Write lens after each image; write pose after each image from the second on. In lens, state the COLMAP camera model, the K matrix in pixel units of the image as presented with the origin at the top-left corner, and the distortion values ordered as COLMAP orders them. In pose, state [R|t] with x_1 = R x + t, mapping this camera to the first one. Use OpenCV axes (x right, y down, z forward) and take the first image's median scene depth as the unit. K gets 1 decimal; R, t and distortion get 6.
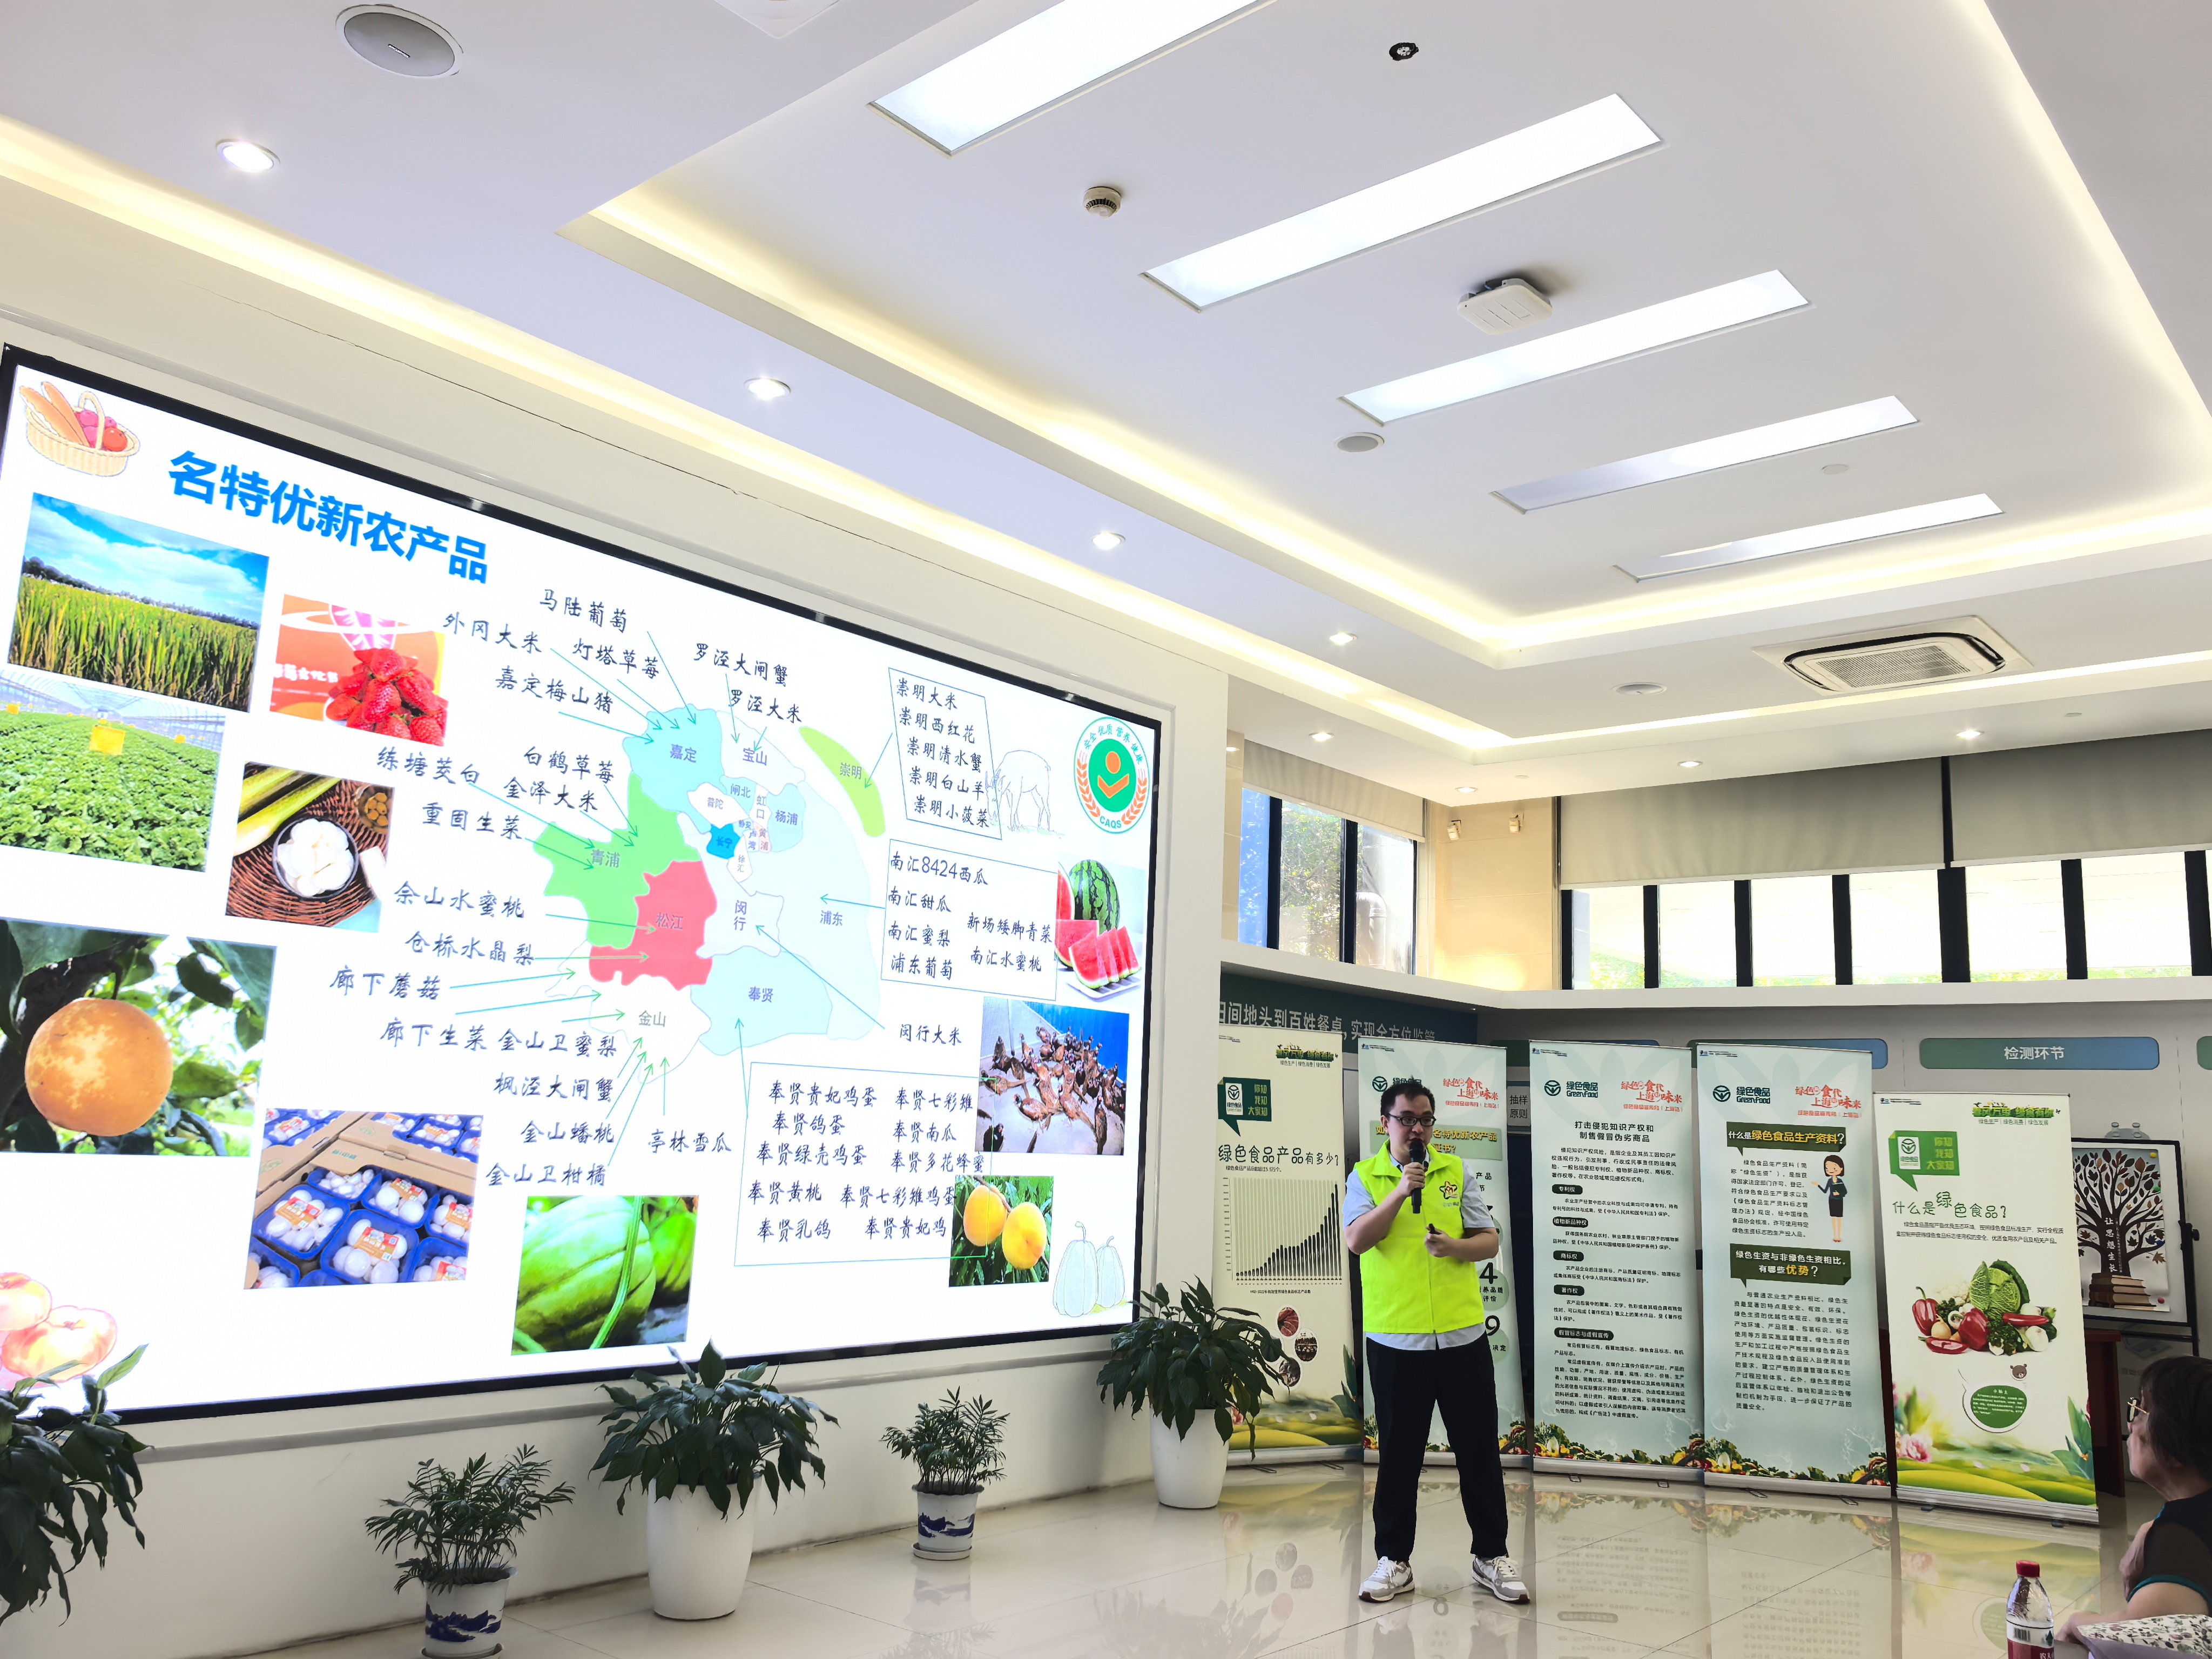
lens RADIAL K [[1737.2, 0, 1106.0], [0, 1737.2, 829.5], [0, 0, 1]] dist [0.060312, -0.181467]
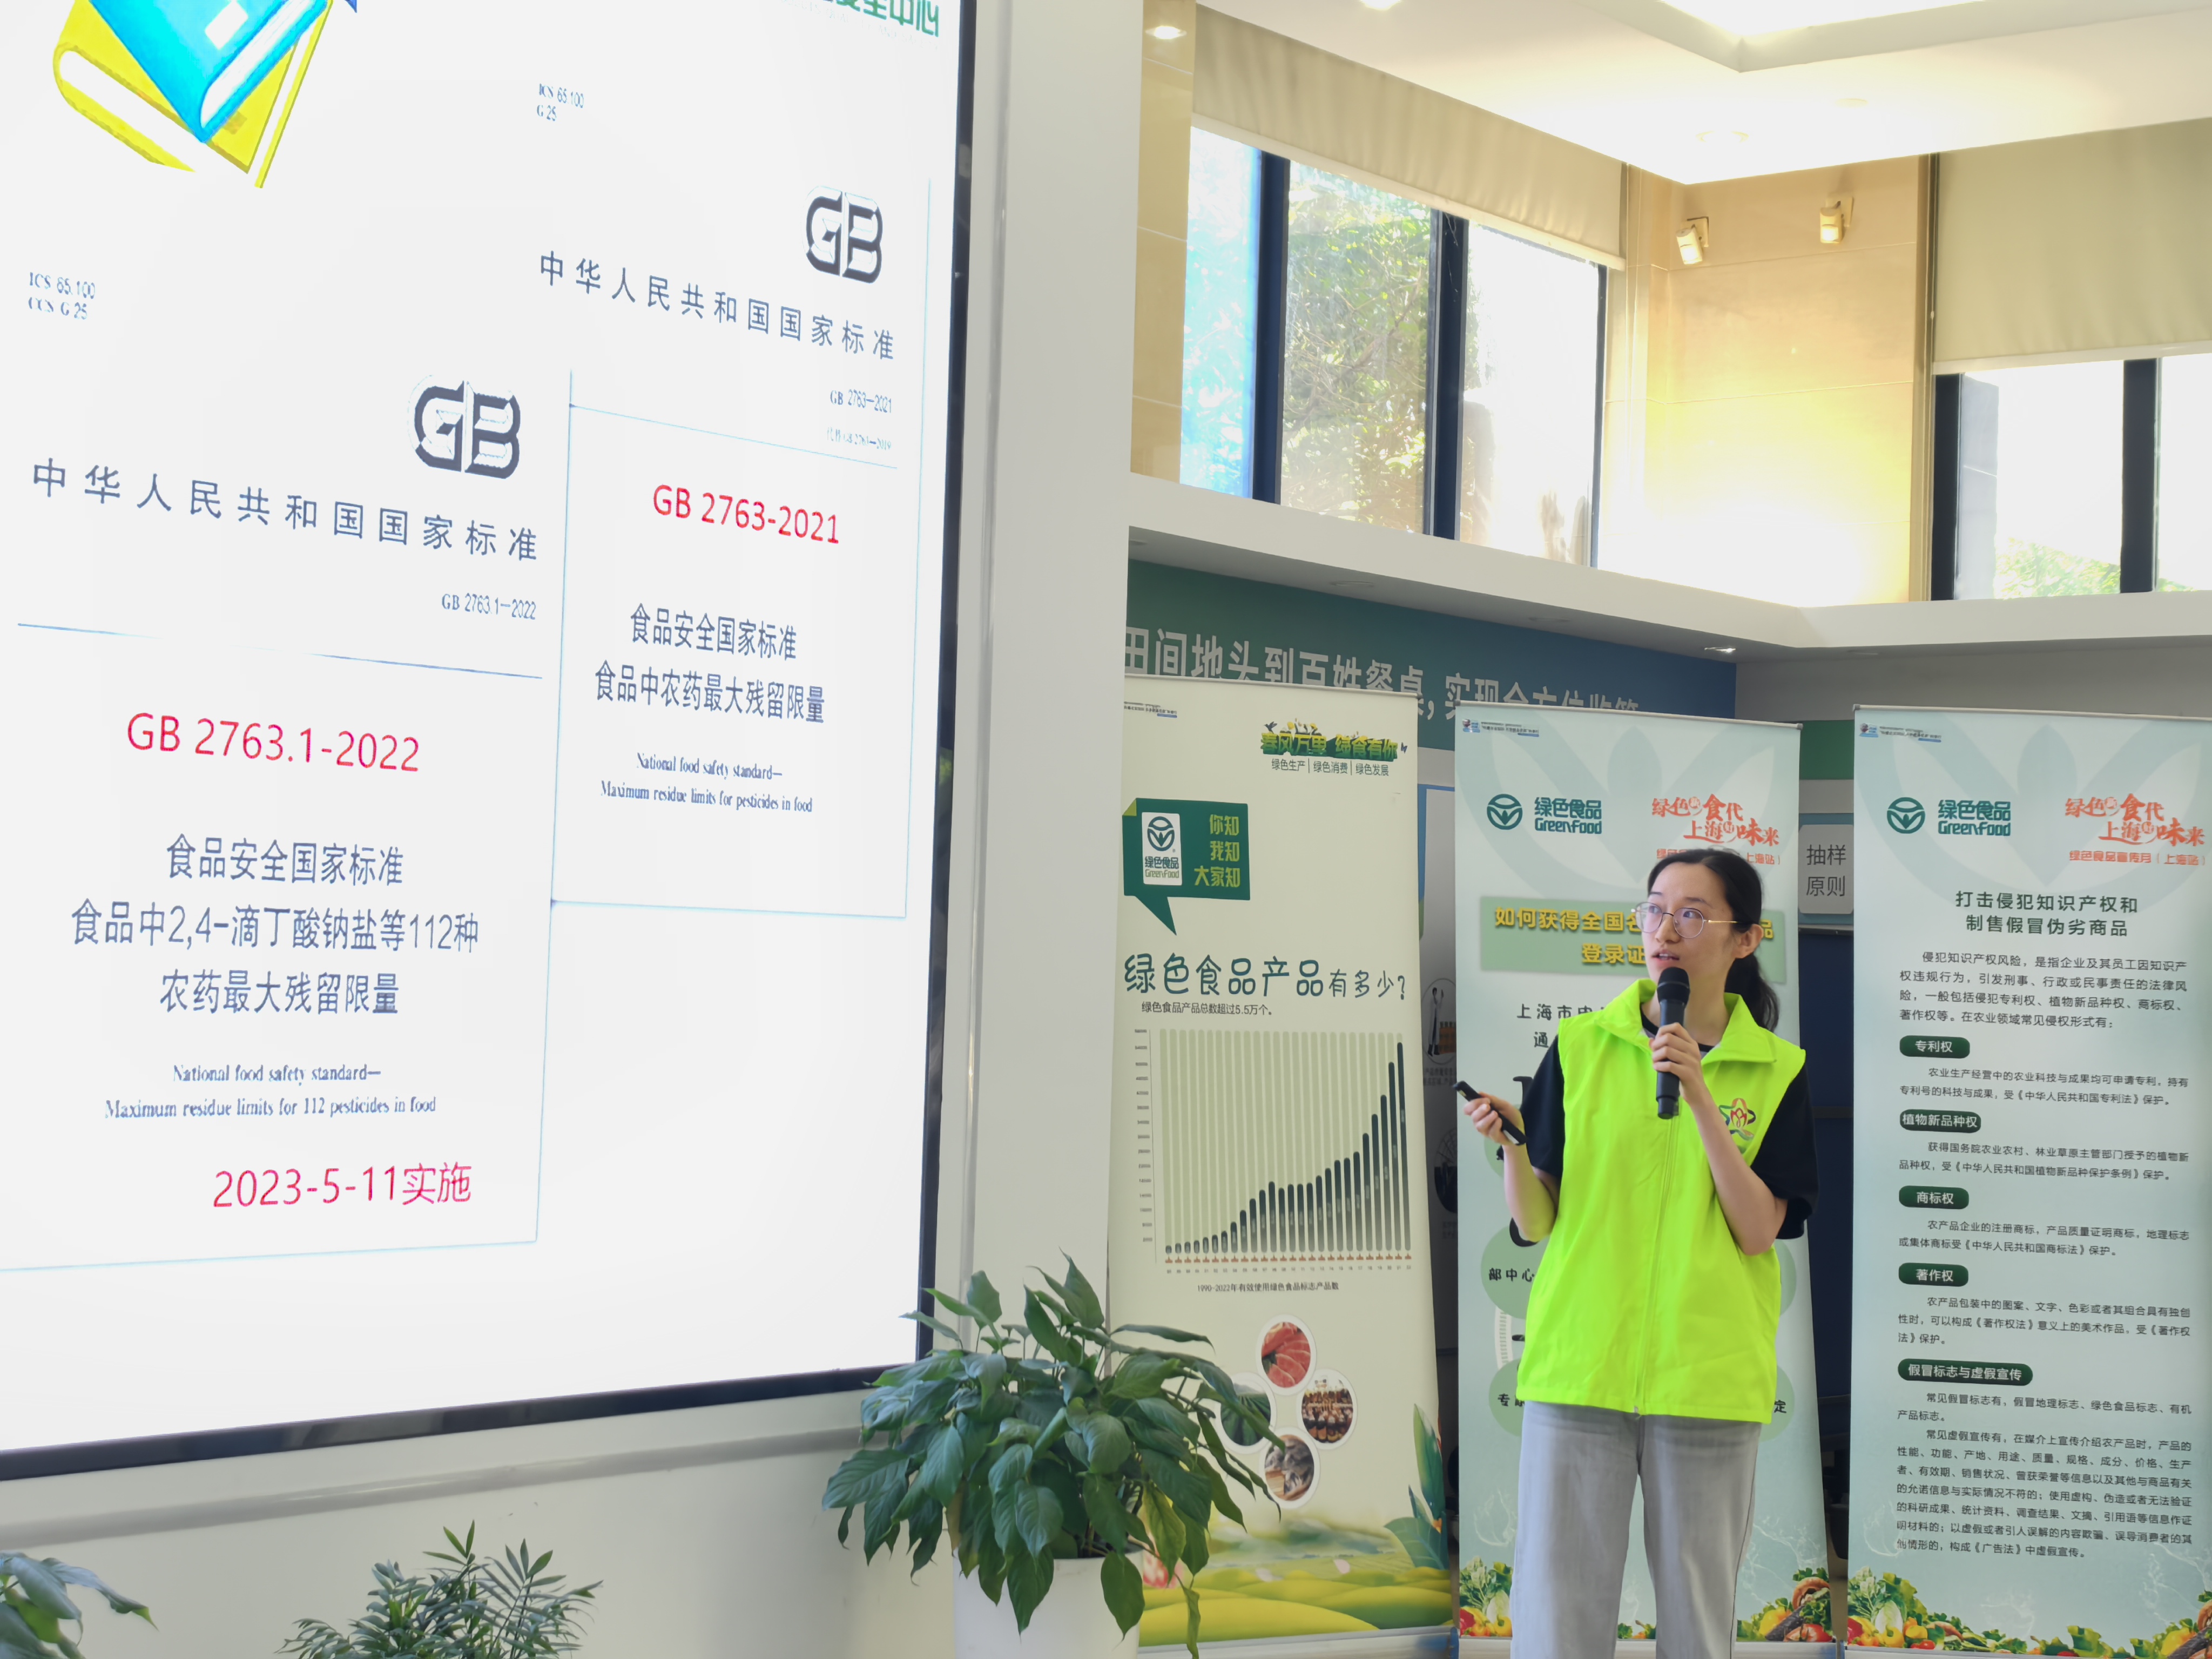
lens RADIAL K [[3688.5, 0, 1106.0], [0, 3688.5, 829.5], [0, 0, 1]] dist [0.159231, -0.835494]
pose [[0.999206, -0.010977, 0.038310, 0.025536], [0.005819, 0.991199, 0.132253, 0.030906], [-0.039425, -0.131925, 0.990475, 0.108169]]
